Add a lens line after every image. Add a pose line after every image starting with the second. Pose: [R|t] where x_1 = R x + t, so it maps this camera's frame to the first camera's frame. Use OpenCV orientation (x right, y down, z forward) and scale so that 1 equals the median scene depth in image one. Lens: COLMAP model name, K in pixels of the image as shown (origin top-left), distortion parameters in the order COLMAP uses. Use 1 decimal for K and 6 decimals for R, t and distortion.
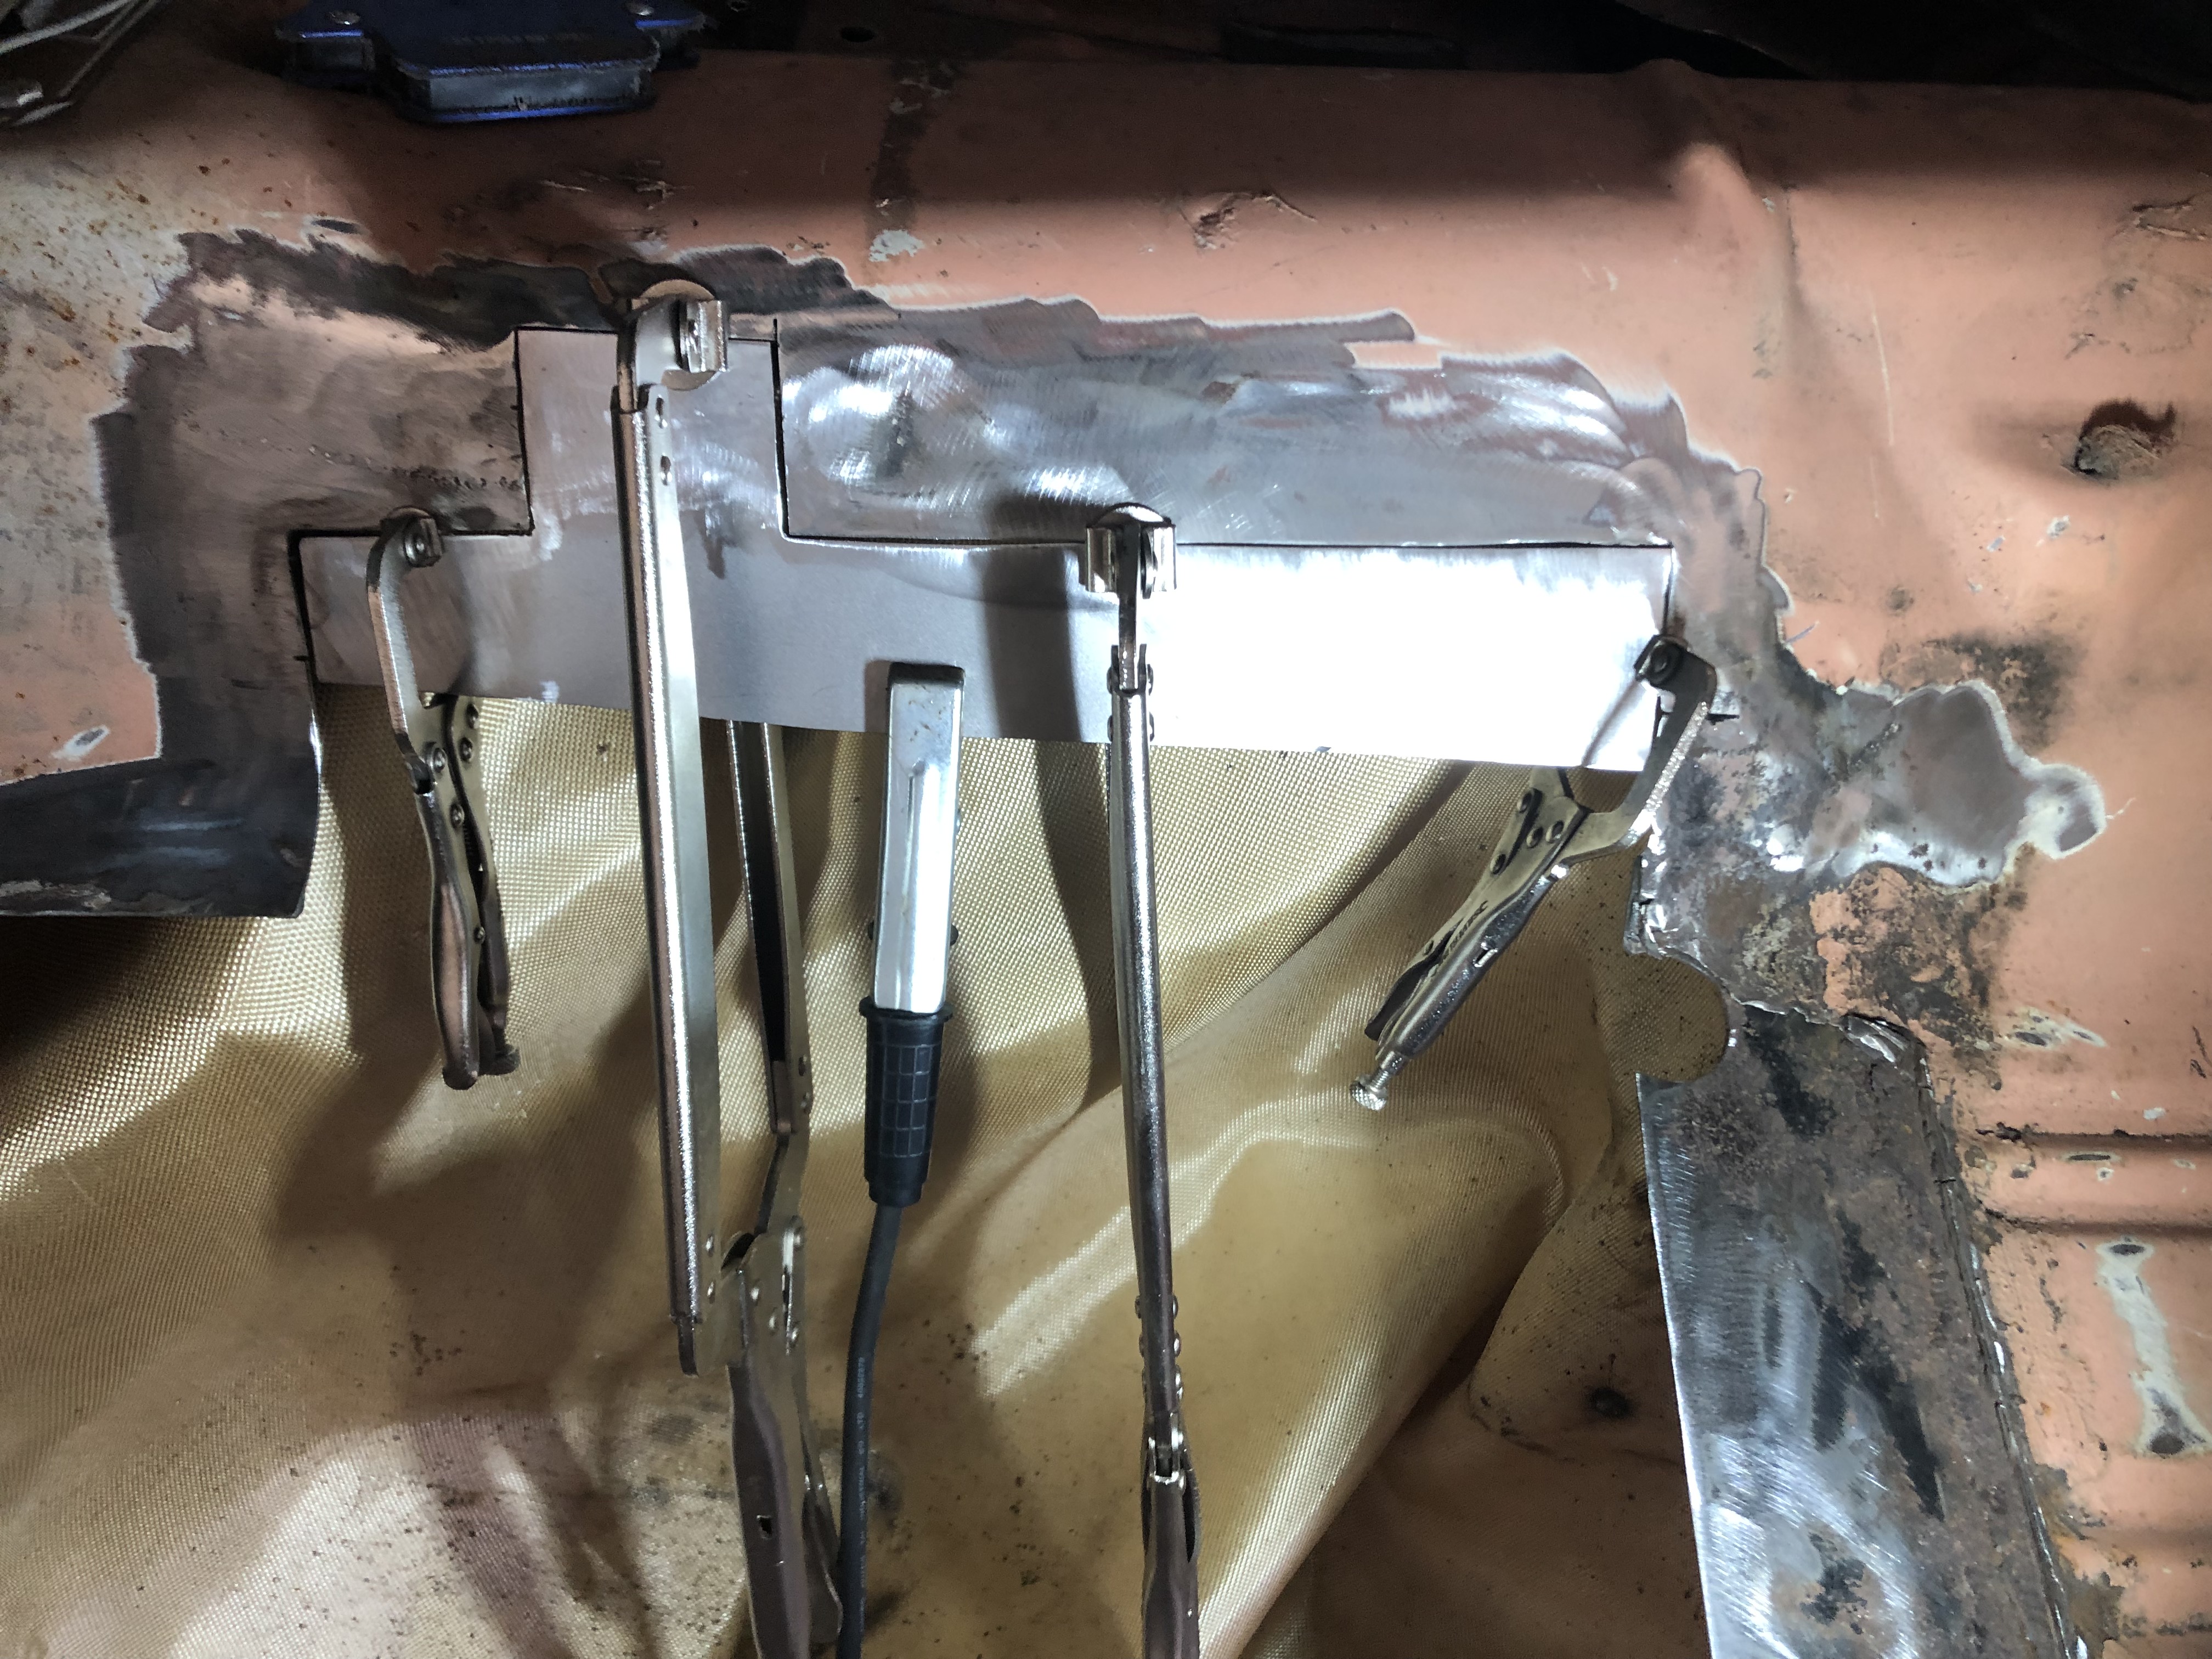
lens RADIAL K [[1813.3, 0, 1106.0], [0, 1813.3, 829.5], [0, 0, 1]] dist [0.005693, -0.007422]
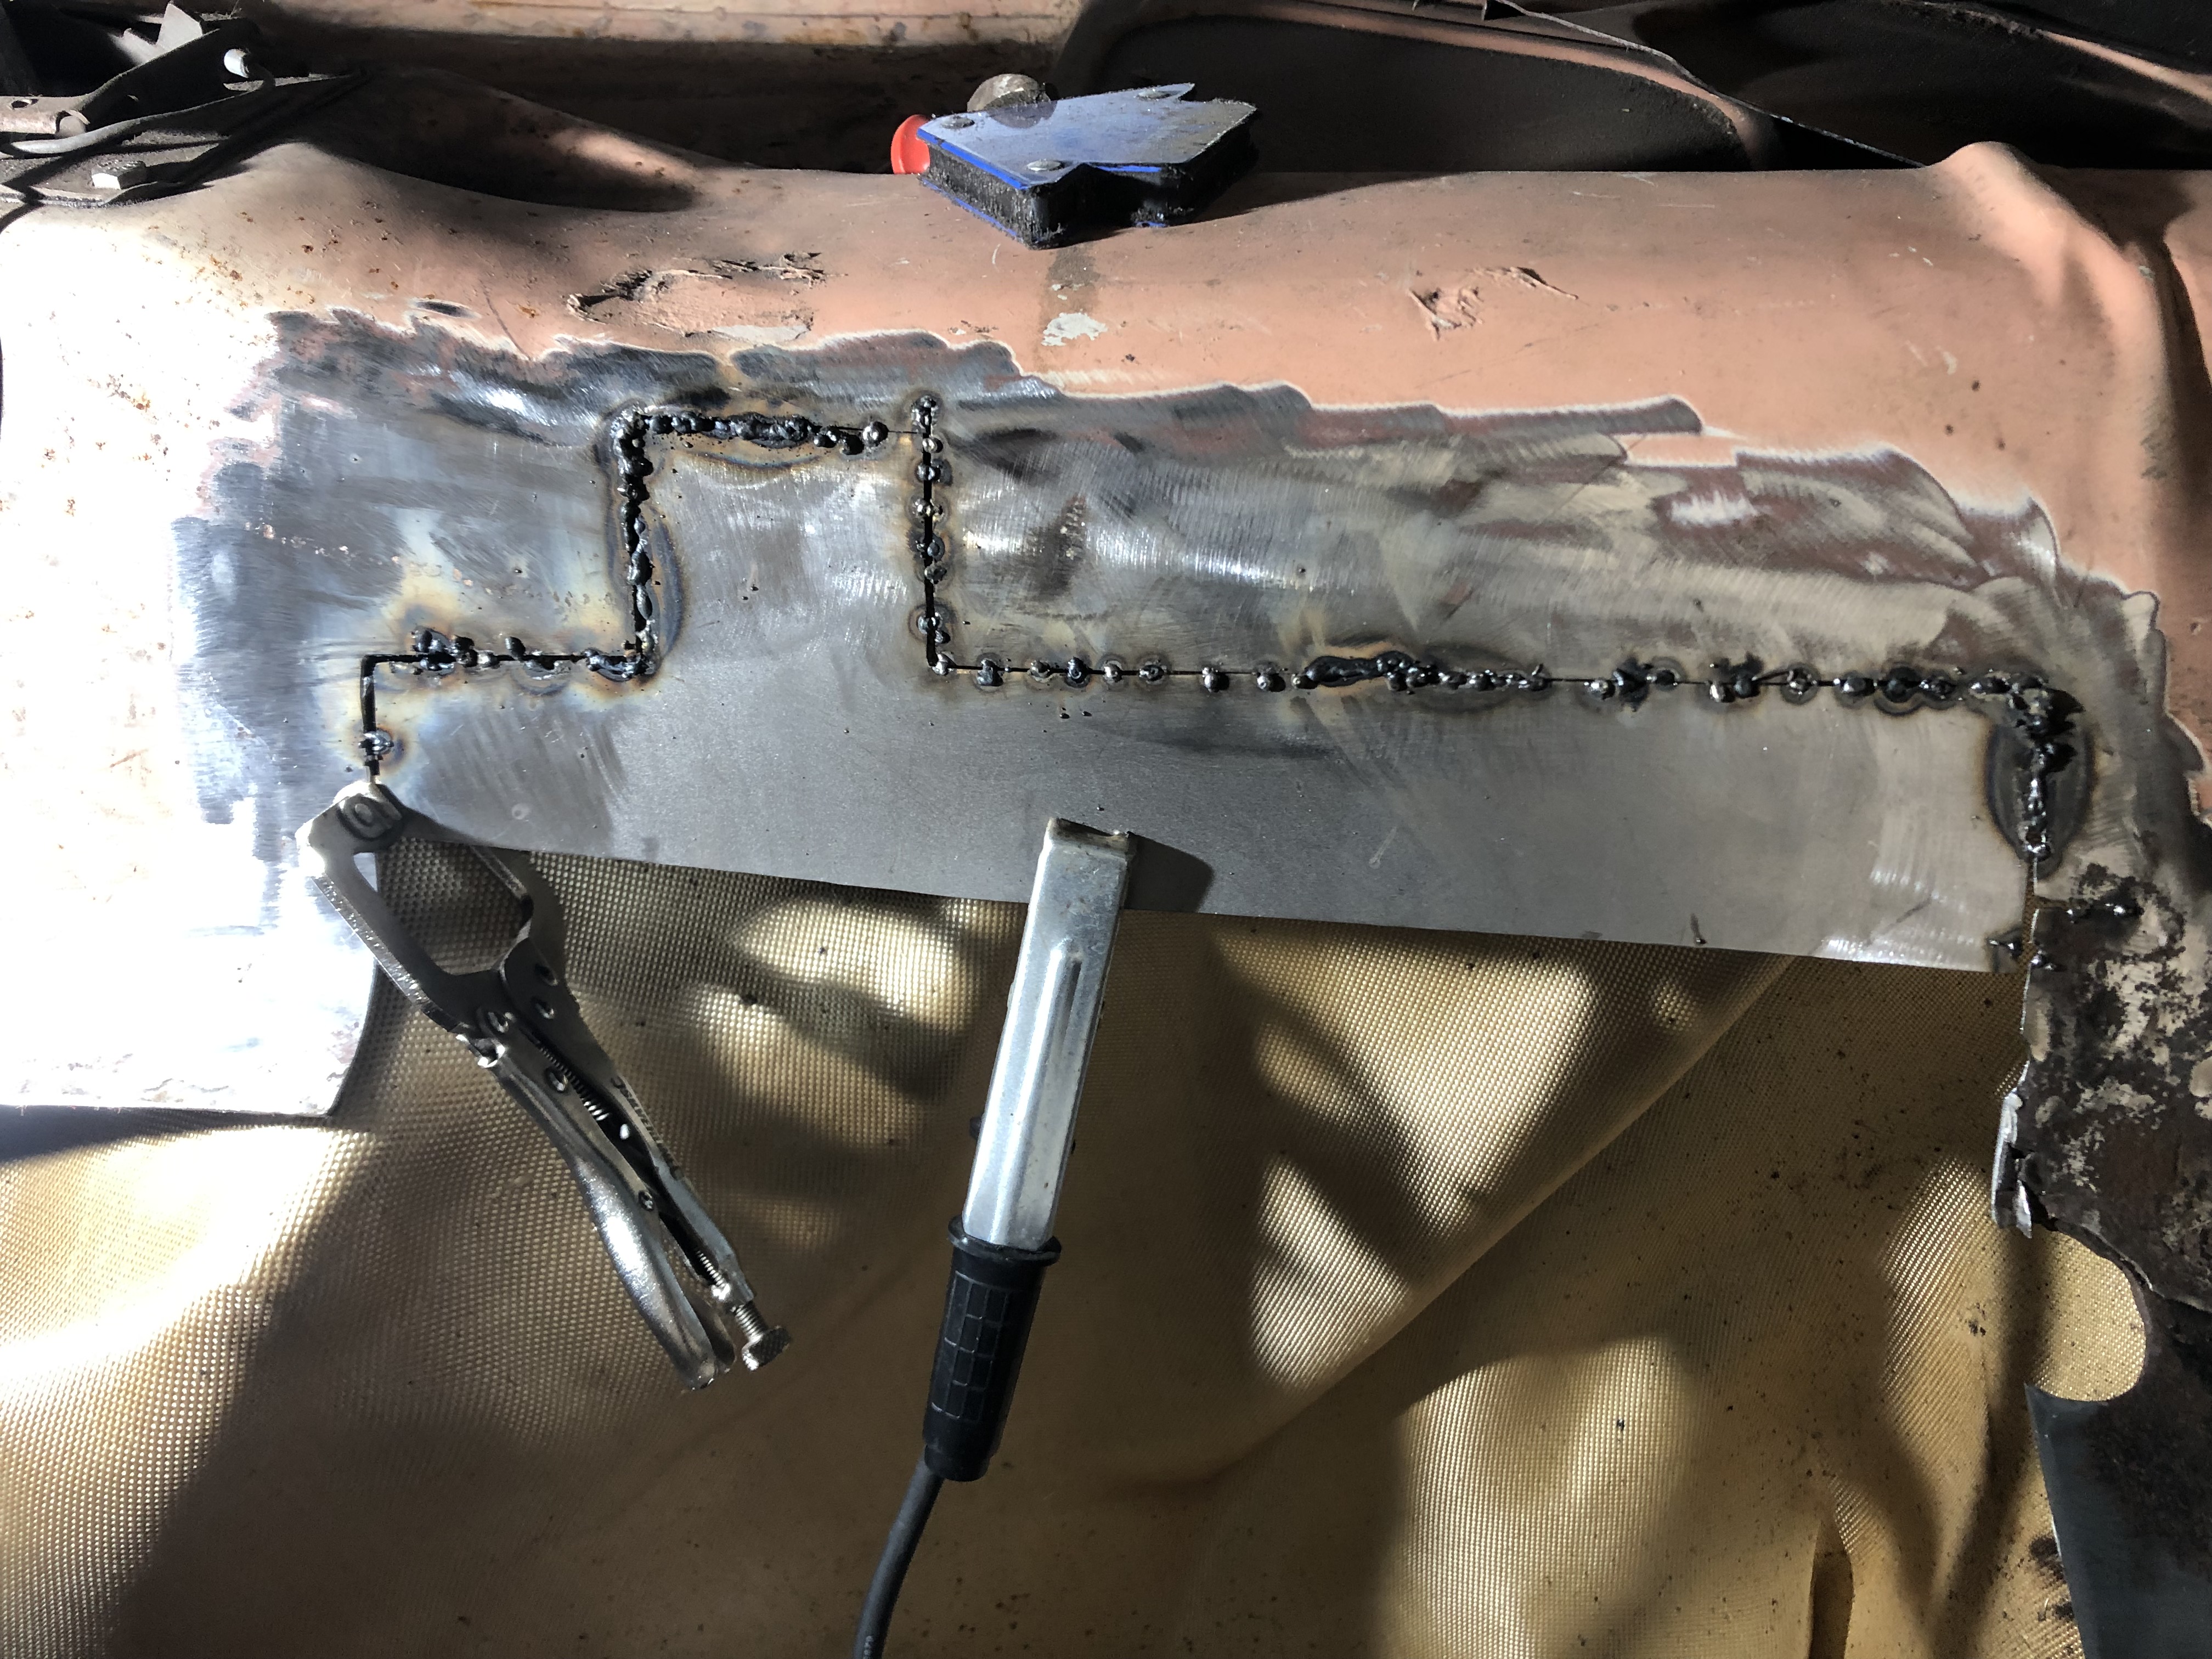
lens RADIAL K [[1813.3, 0, 1106.0], [0, 1813.3, 829.5], [0, 0, 1]] dist [0.005693, -0.007422]
pose [[0.993499, 0.014566, -0.112909, -0.000894], [-0.034675, 0.983374, -0.178248, 0.060479], [0.108435, 0.181004, 0.977486, 0.209648]]
